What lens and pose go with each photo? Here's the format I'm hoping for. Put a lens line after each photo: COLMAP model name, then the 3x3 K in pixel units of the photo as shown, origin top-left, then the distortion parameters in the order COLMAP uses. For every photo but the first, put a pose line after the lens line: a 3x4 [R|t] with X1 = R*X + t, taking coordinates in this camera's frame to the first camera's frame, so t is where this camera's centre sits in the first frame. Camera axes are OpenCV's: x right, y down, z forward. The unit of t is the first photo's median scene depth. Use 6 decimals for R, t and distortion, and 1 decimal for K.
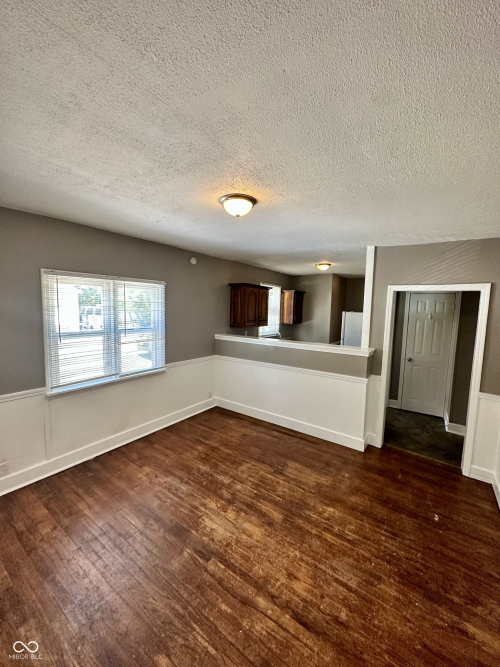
lens RADIAL K [[265.4, 0, 250.9], [0, 265.4, 332.0], [0, 0, 1]] dist [0.001535, -0.000520]
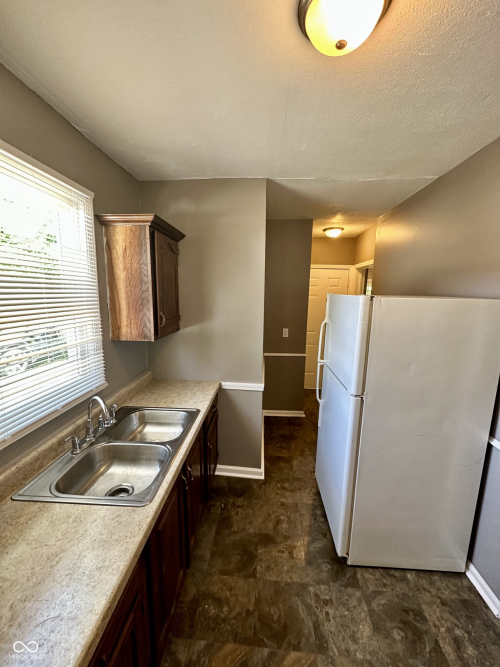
lens RADIAL K [[265.4, 0, 250.9], [0, 265.4, 332.0], [0, 0, 1]] dist [0.001535, -0.000520]
pose [[0.846217, -0.098578, 0.523641, 0.224075], [0.057285, 0.993873, 0.094526, -0.142461], [-0.529750, -0.049993, 0.846679, 1.644924]]
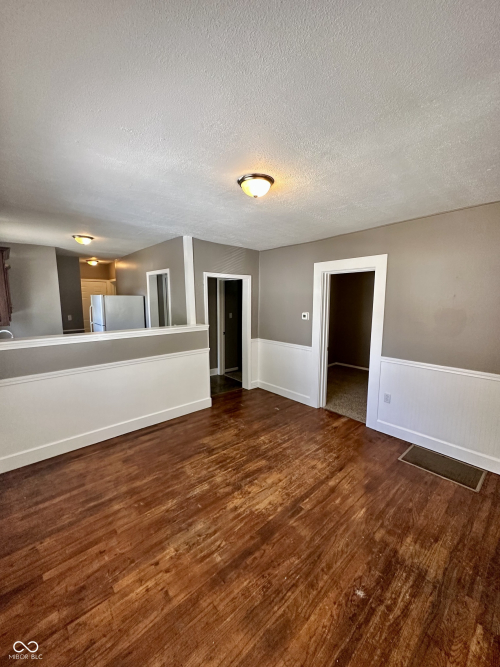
lens RADIAL K [[265.4, 0, 250.9], [0, 265.4, 332.0], [0, 0, 1]] dist [0.001535, -0.000520]
pose [[0.226186, -0.153181, 0.961964, -0.815828], [0.091595, 0.986527, 0.135555, -0.053574], [-0.969768, 0.057451, 0.237170, 0.603405]]
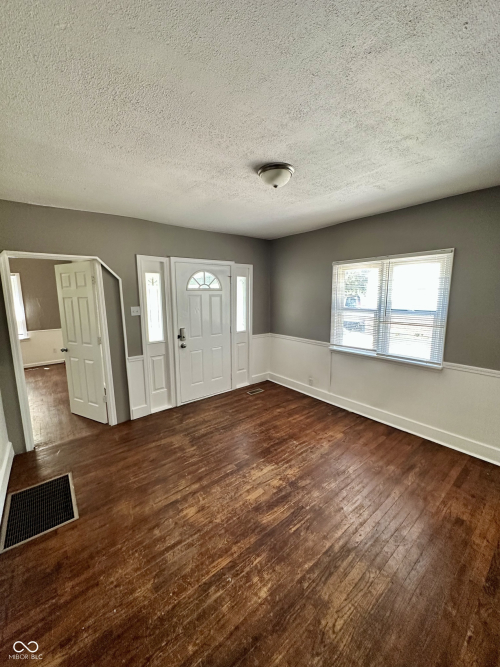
lens RADIAL K [[265.4, 0, 250.9], [0, 265.4, 332.0], [0, 0, 1]] dist [0.001535, -0.000520]
pose [[-0.272105, 0.124146, -0.954226, 0.724509], [-0.083314, 0.984879, 0.151892, -0.039930], [0.958654, 0.120831, -0.257648, 0.912358]]
